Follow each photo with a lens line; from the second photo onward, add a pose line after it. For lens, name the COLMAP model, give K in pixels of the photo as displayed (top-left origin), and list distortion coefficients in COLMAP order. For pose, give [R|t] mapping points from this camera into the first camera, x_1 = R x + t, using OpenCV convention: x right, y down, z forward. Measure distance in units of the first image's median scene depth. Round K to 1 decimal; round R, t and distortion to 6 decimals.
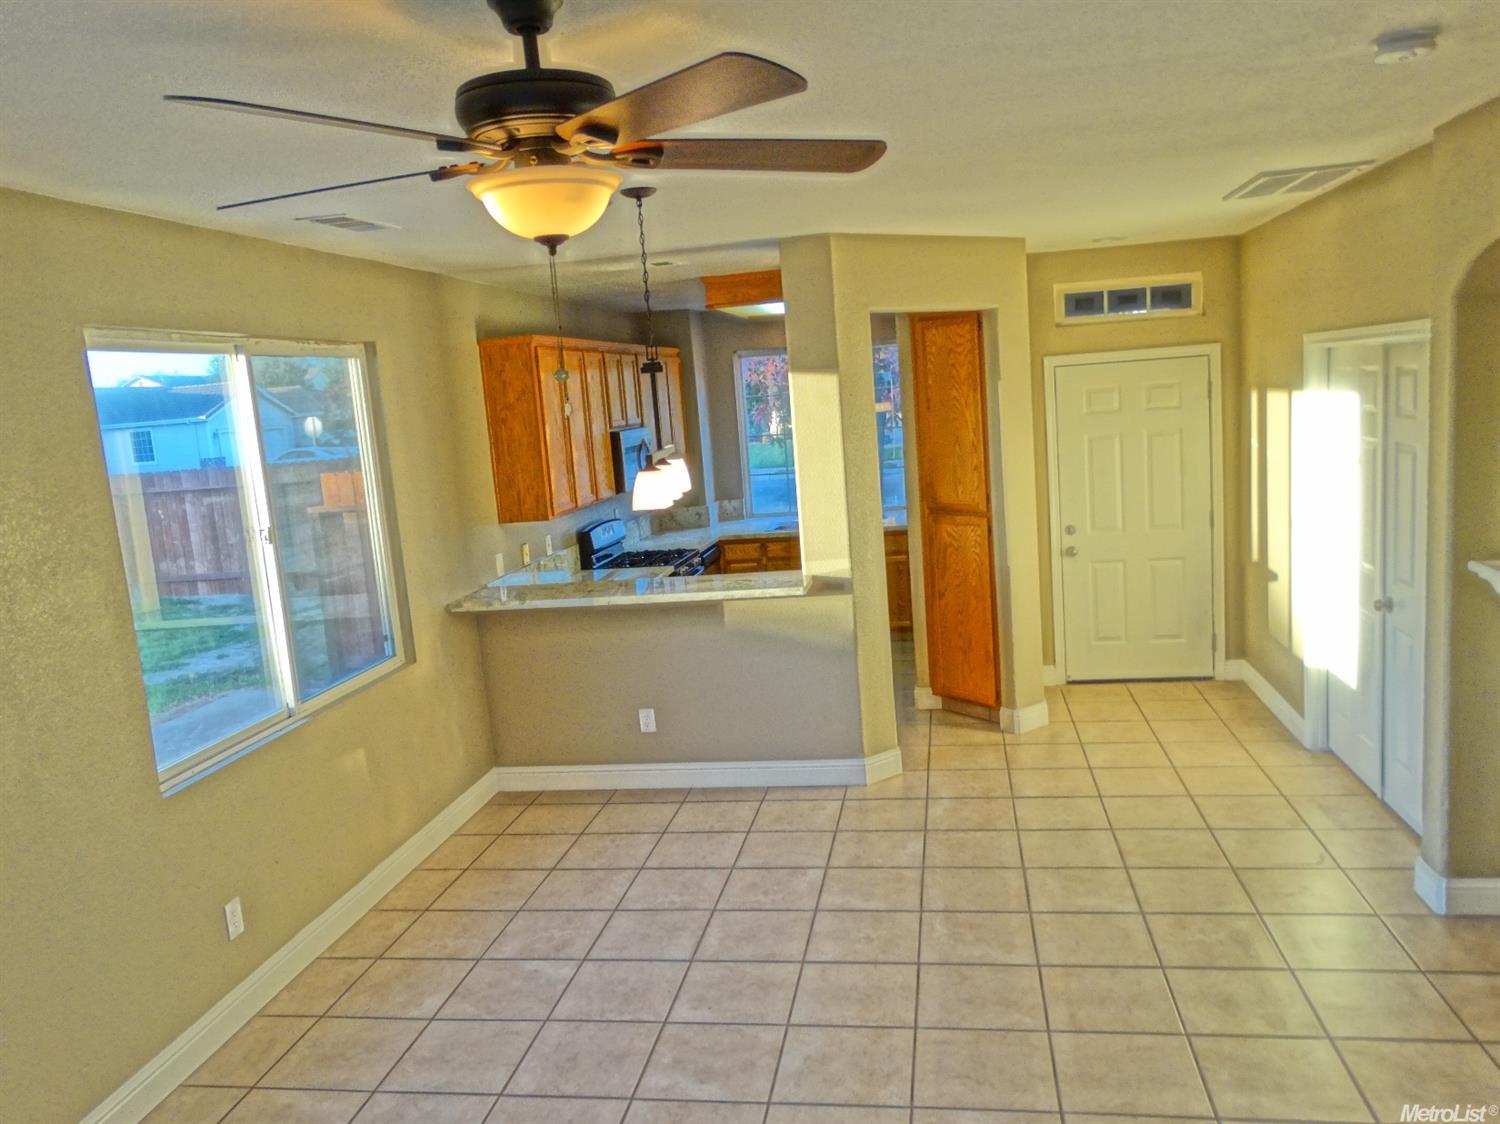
lens RADIAL K [[1166.9, 0, 758.0], [0, 1166.9, 575.1], [0, 0, 1]] dist [0.016750, 0.001198]
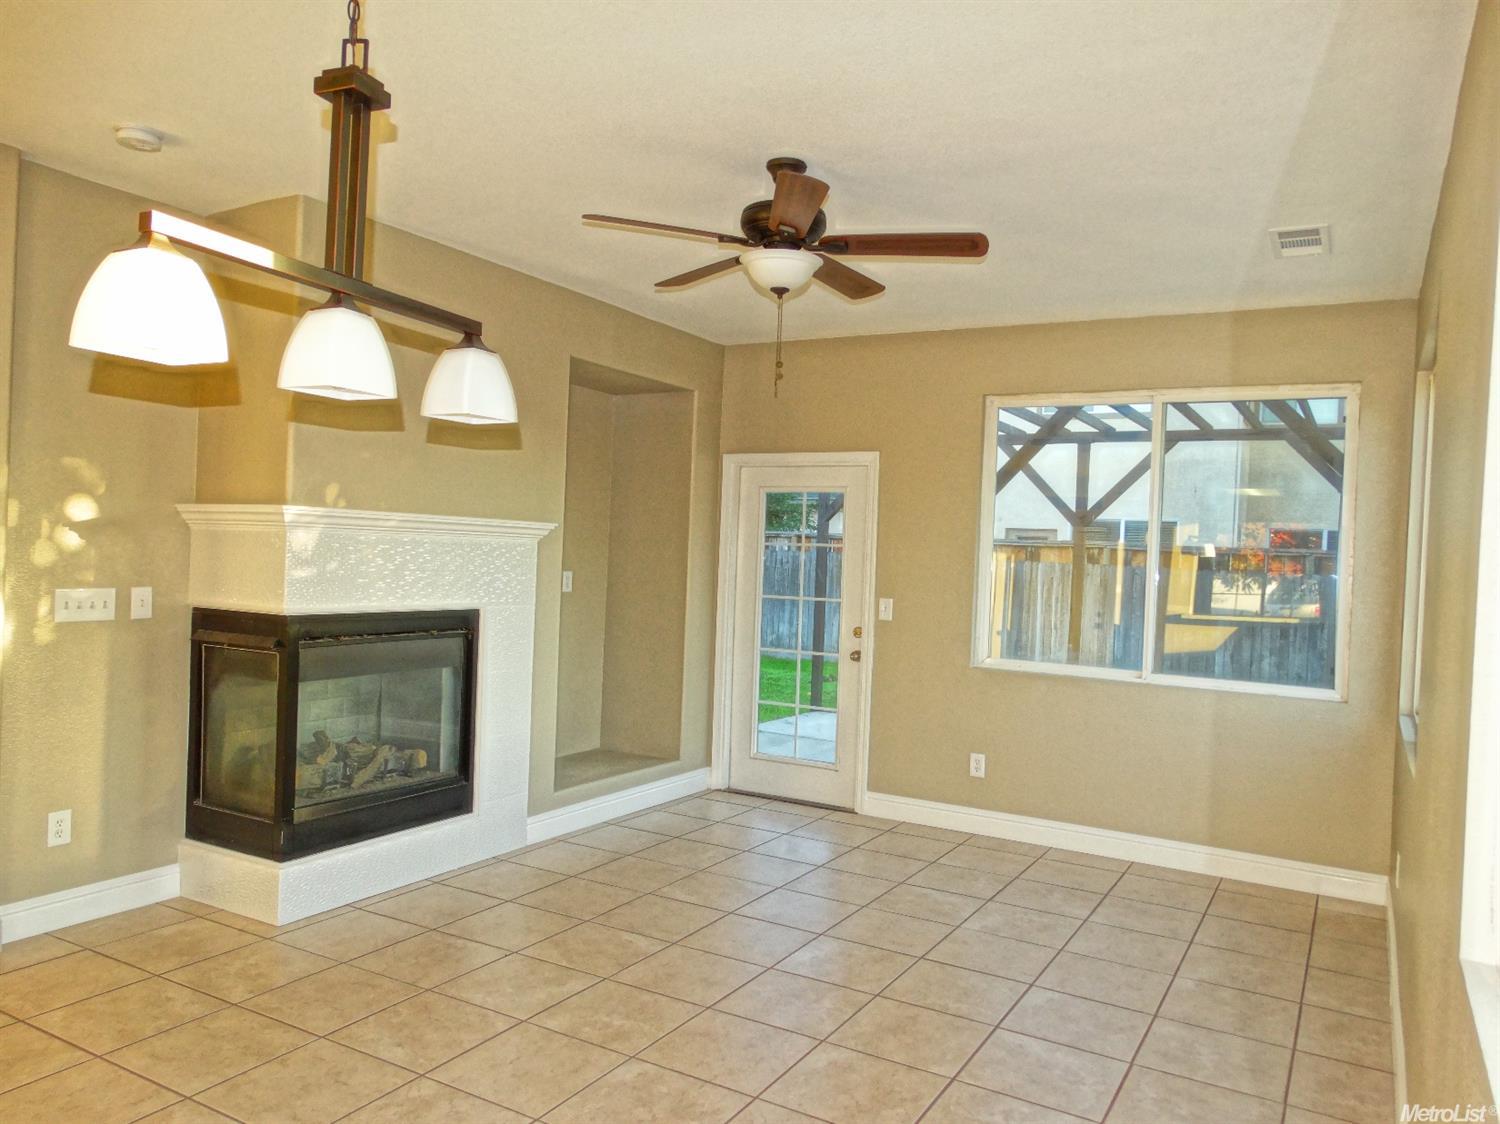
lens RADIAL K [[1076.8, 0, 752.7], [0, 1076.8, 560.0], [0, 0, 1]] dist [0.008642, 0.004001]
pose [[-0.937826, 0.031920, 0.345635, -0.228273], [0.080830, 0.988471, 0.128030, -0.029160], [-0.337564, 0.148007, -0.929594, 0.858792]]
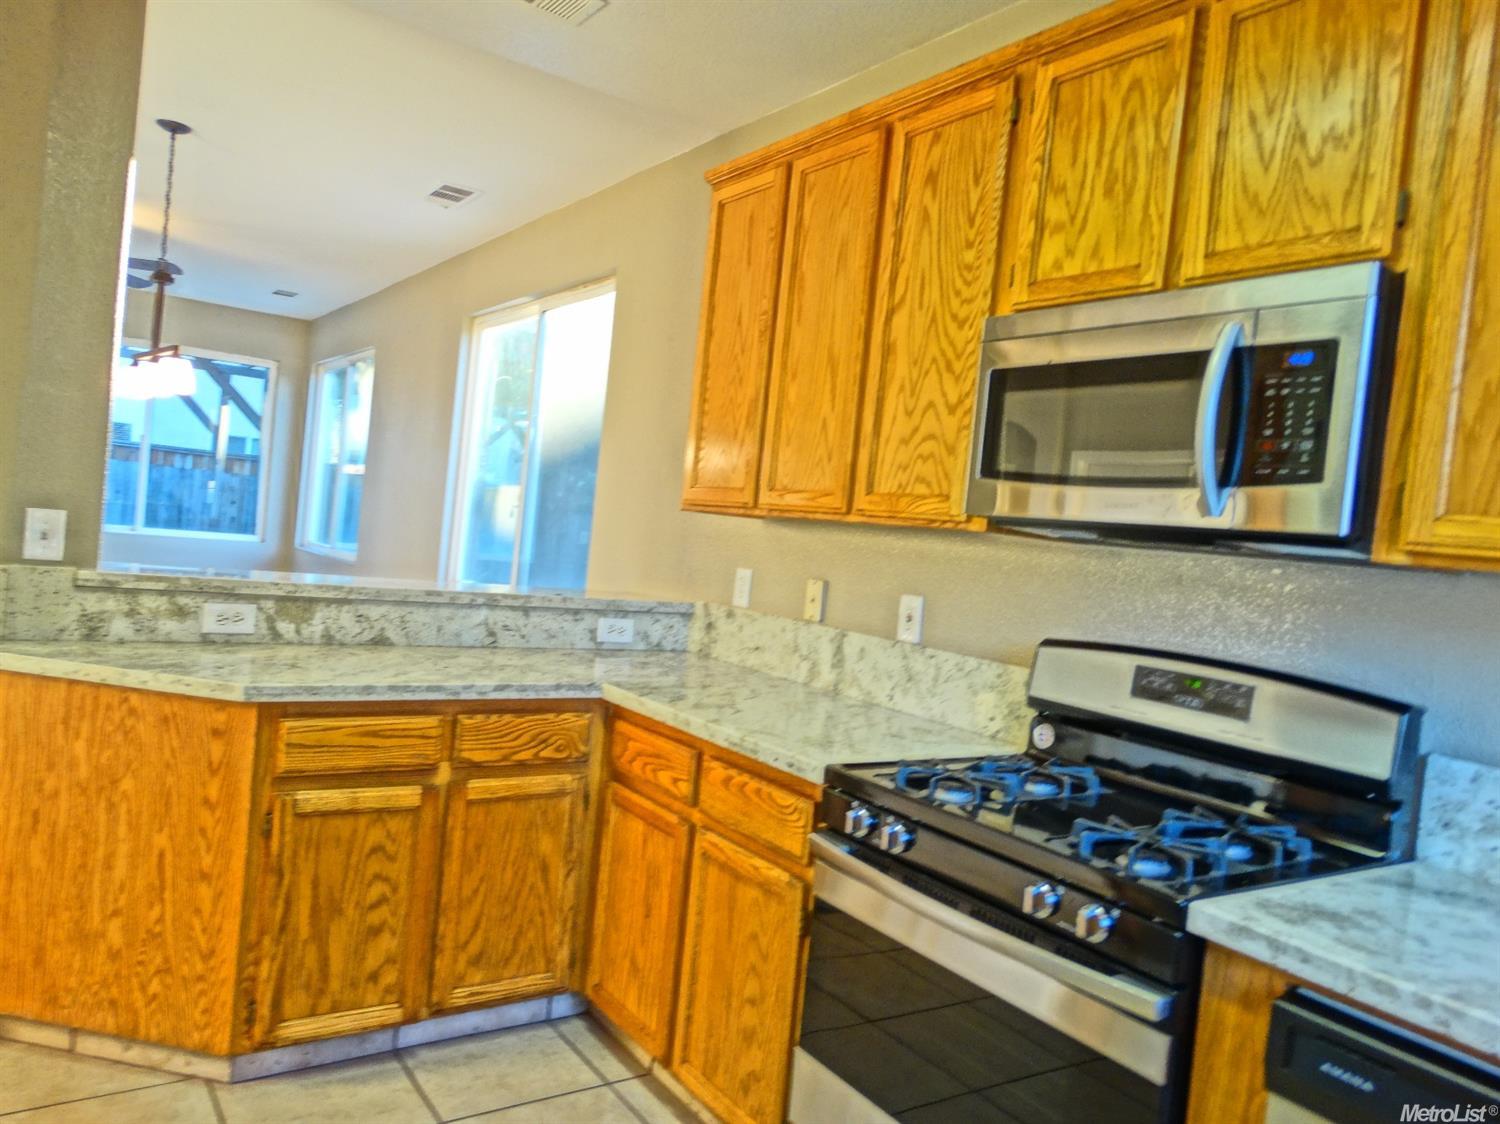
lens RADIAL K [[1063.8, 0, 755.6], [0, 1063.8, 566.7], [0, 0, 1]] dist [-0.002742, 0.000977]
pose [[-0.713575, 0.023402, -0.700188, 0.143332], [-0.157150, 0.968626, 0.192529, -0.124276], [0.682726, 0.247418, -0.687510, 1.373408]]
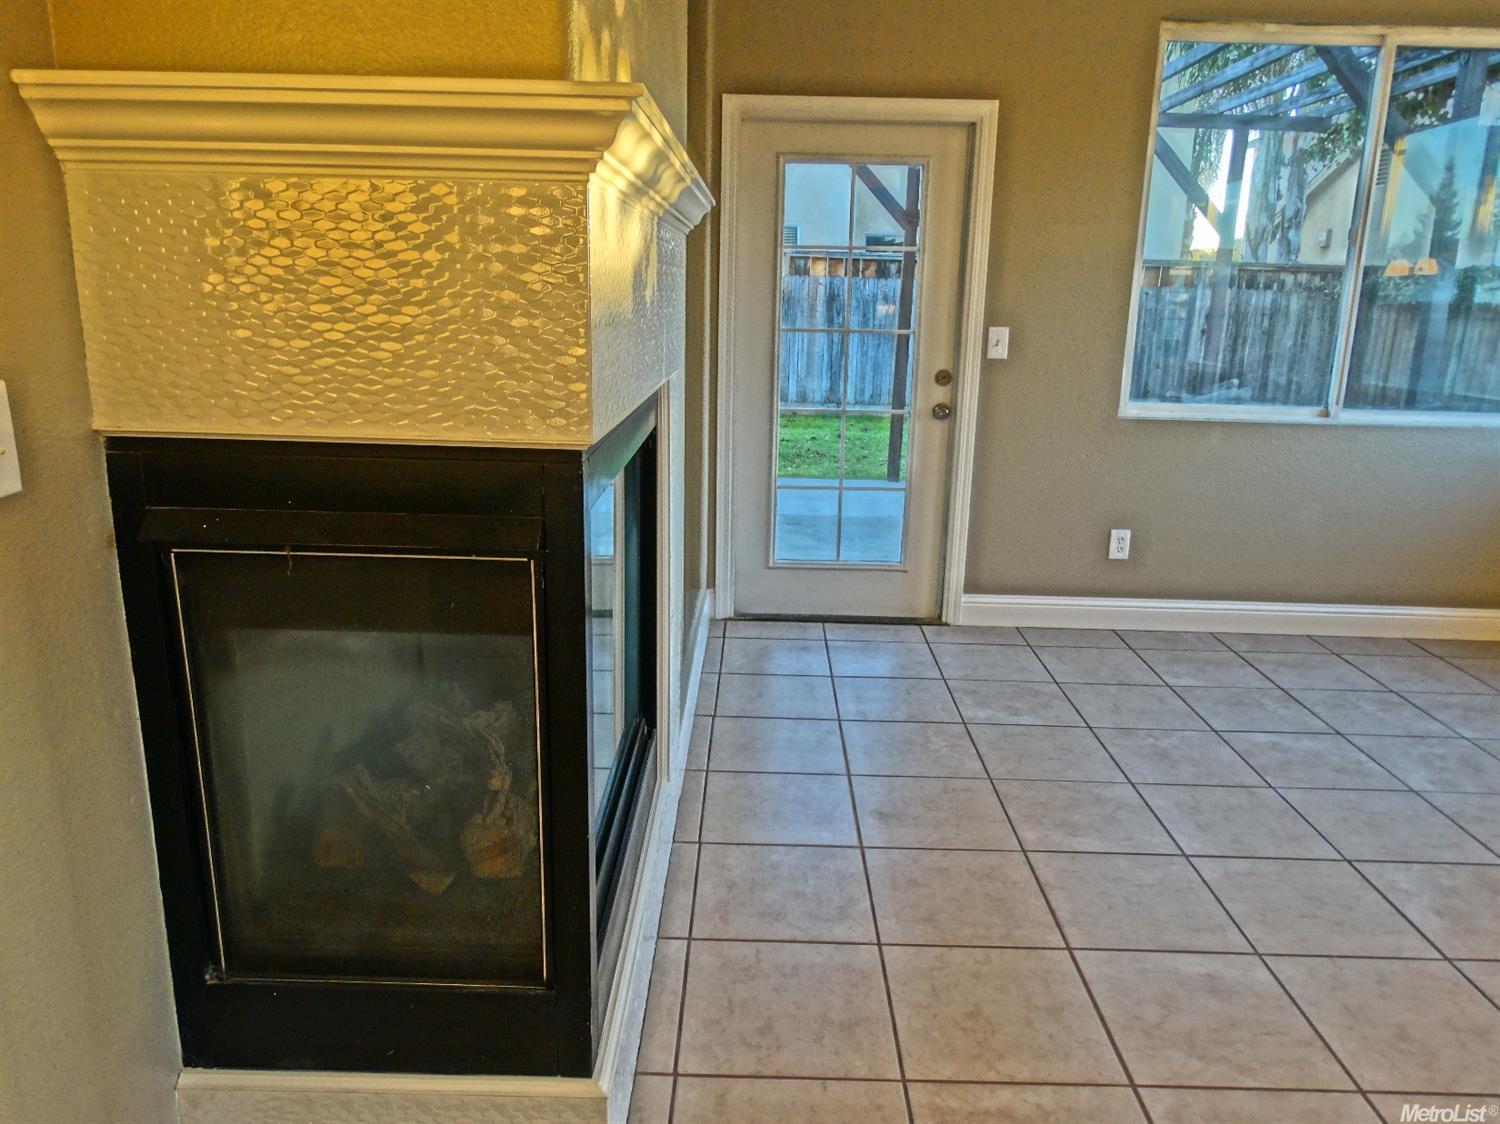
lens RADIAL K [[1063.8, 0, 755.6], [0, 1063.8, 566.7], [0, 0, 1]] dist [-0.002742, 0.000977]
pose [[-0.987255, 0.083262, -0.135629, 0.242147], [0.020417, 0.911446, 0.410913, -0.002208], [0.157832, 0.402907, -0.901529, 0.568952]]
